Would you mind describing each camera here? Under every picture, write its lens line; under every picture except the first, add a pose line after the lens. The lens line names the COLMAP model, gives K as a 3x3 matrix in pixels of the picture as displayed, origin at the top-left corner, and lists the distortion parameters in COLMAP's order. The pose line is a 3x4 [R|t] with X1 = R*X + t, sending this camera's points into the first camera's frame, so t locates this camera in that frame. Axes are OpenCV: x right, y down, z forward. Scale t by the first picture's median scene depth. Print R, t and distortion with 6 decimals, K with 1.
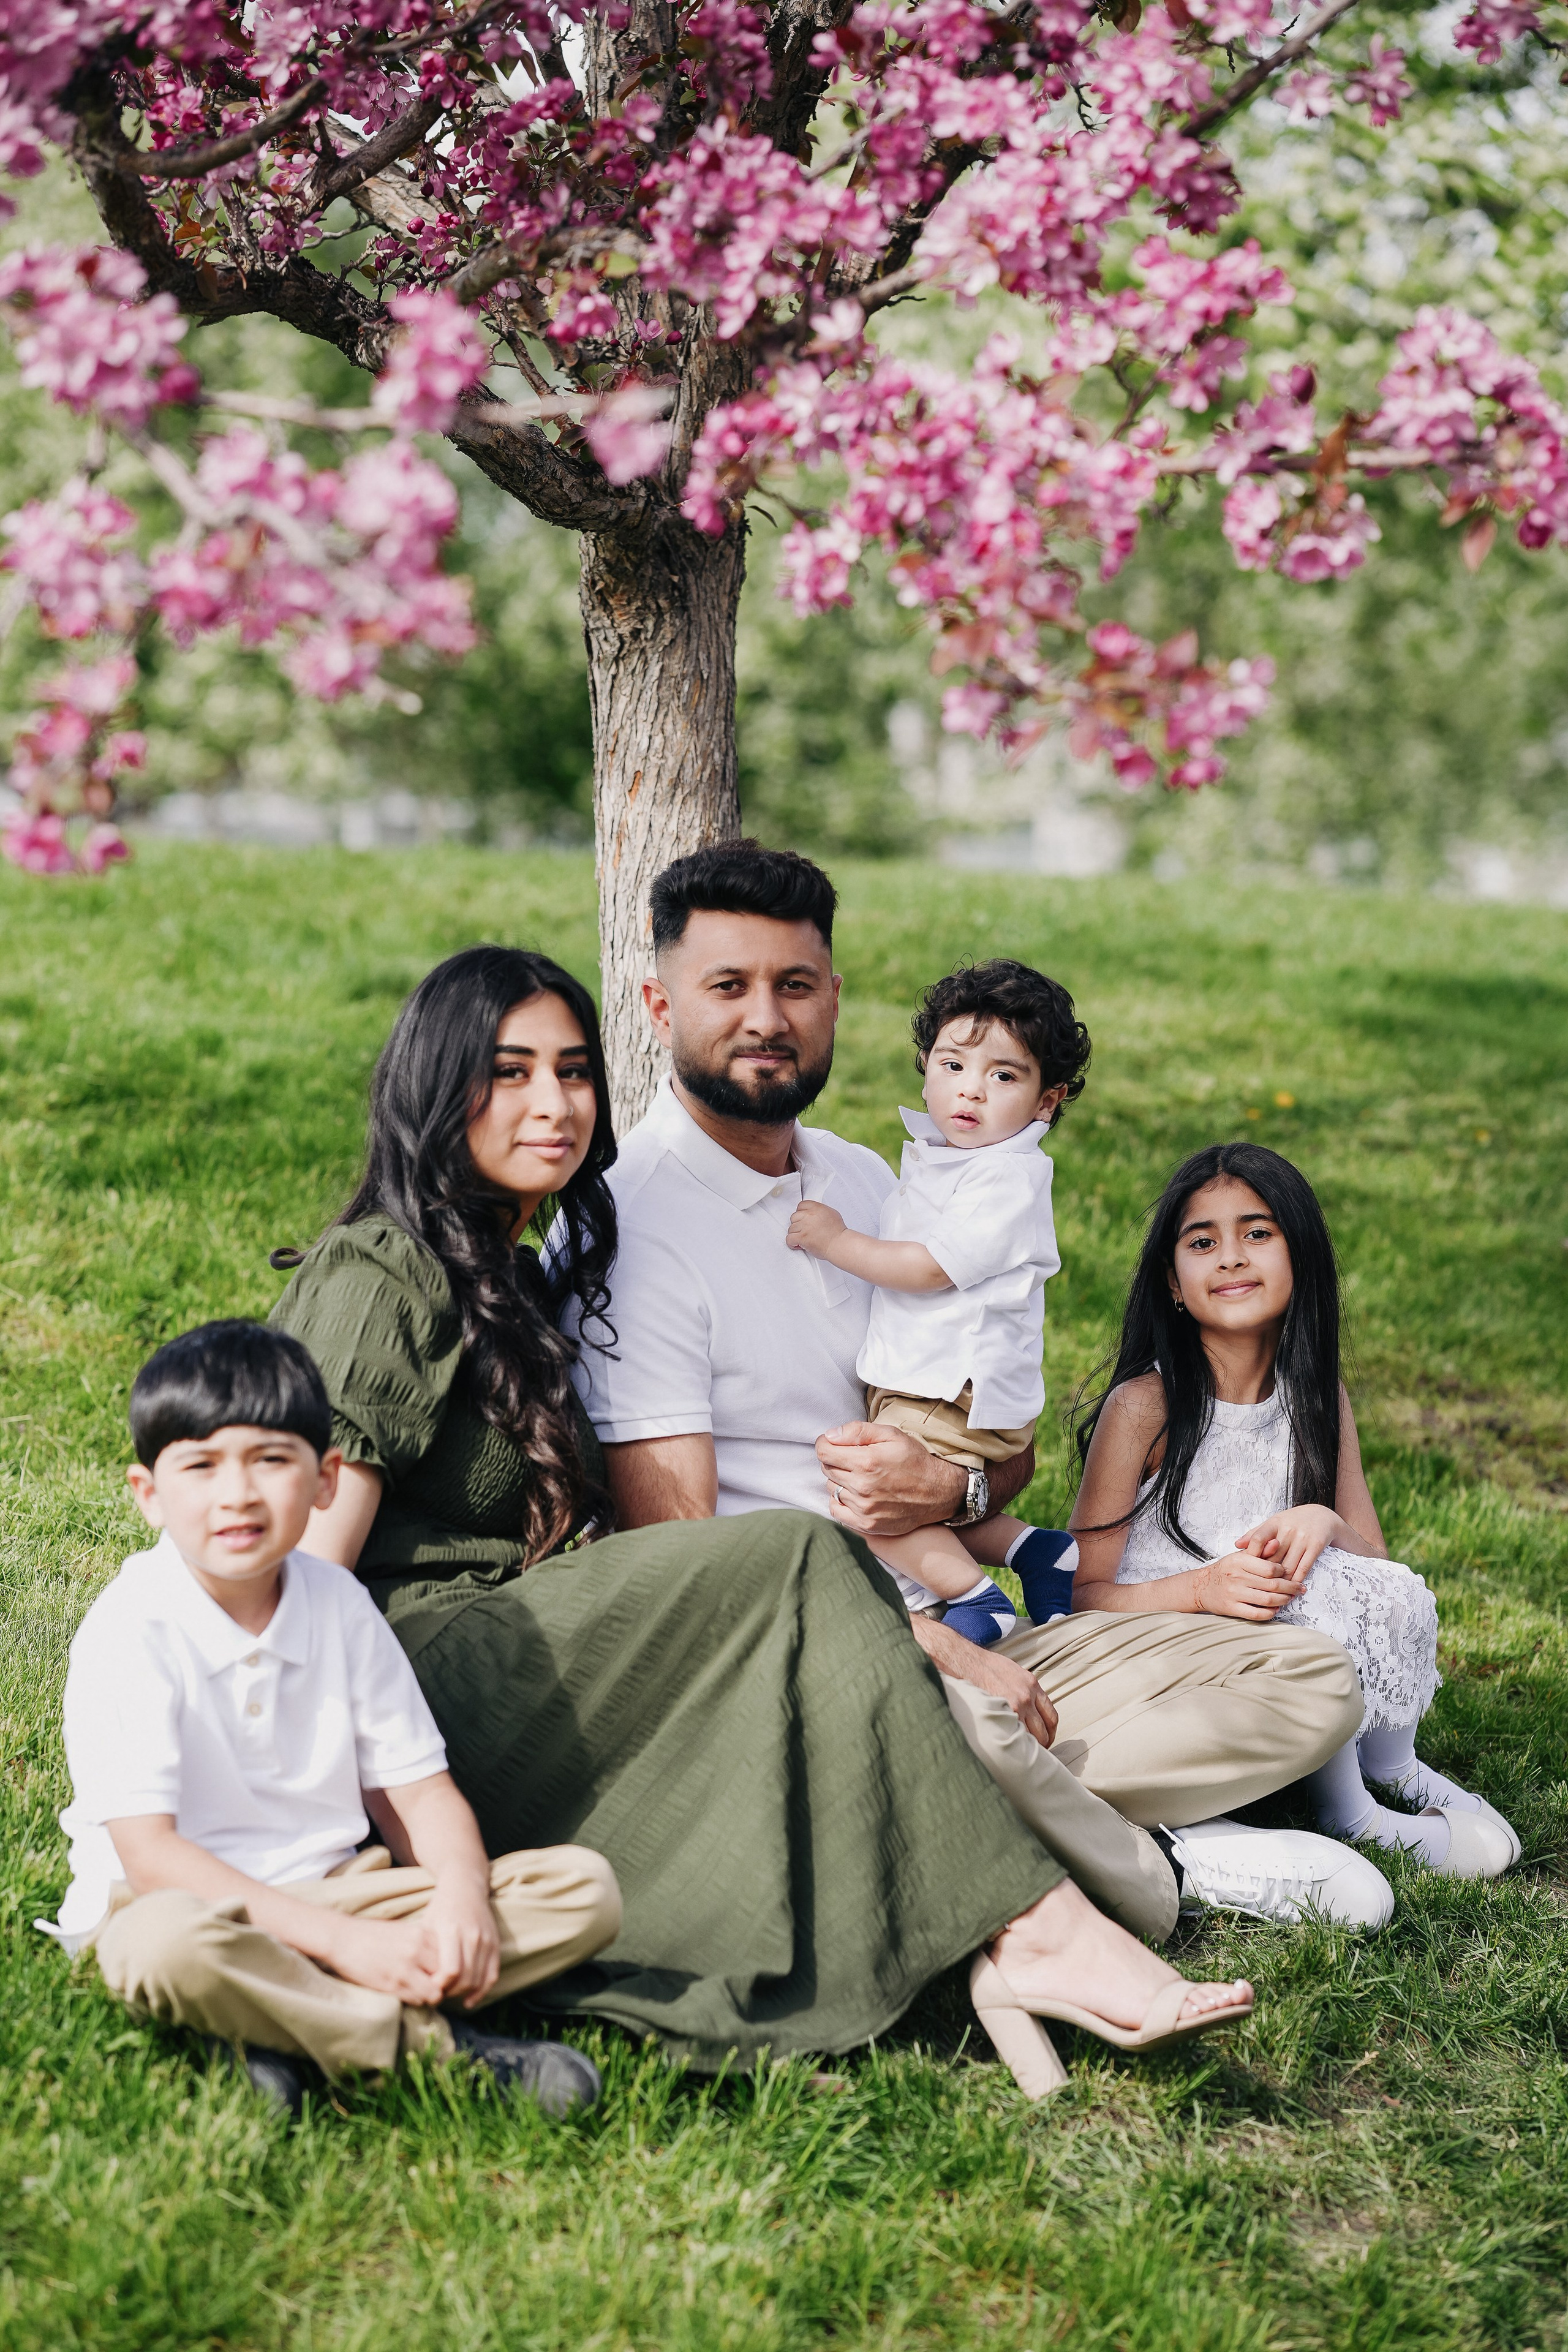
lens RADIAL K [[5431.4, 0, 769.2], [0, 5431.4, 1177.3], [0, 0, 1]] dist [0.131904, 0.000000]
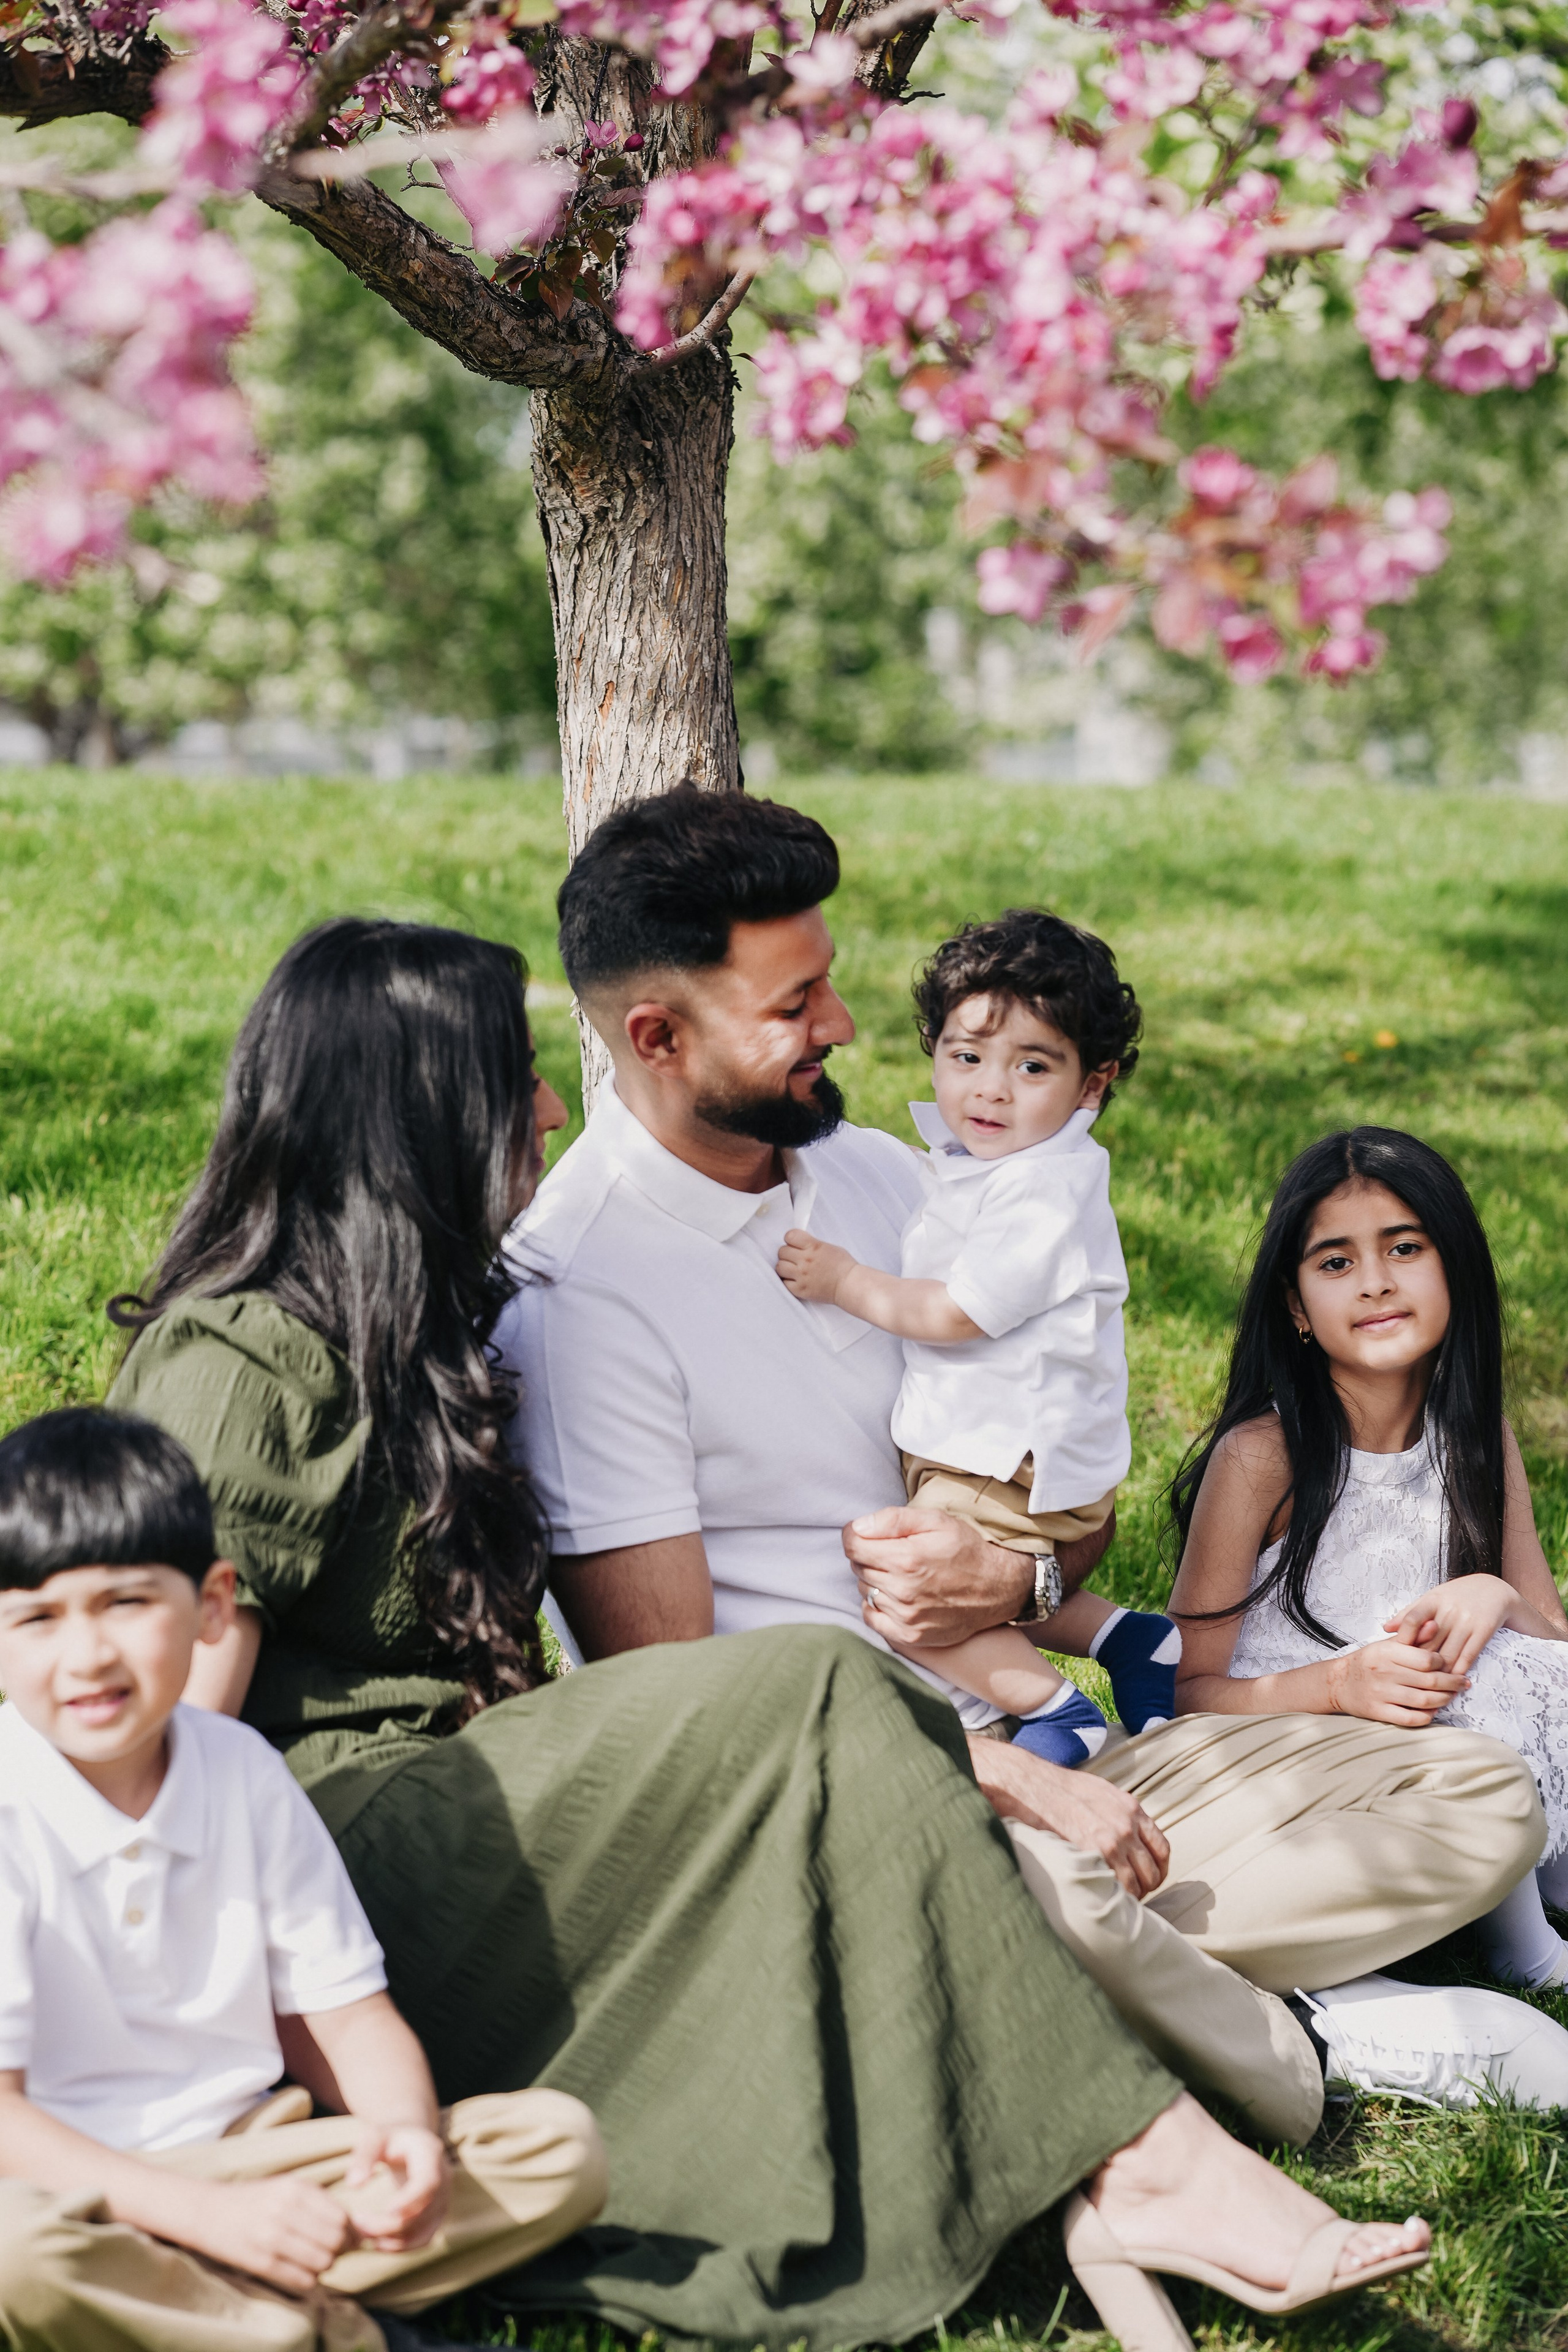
lens RADIAL K [[5431.4, 0, 812.1], [0, 5431.4, 1099.5], [0, 0, 1]] dist [0.131904, 0.000000]
pose [[0.999553, -0.029869, -0.001490, 0.007143], [0.029871, 0.999552, 0.001990, -0.015991], [0.001430, -0.002033, 0.999997, 0.230319]]
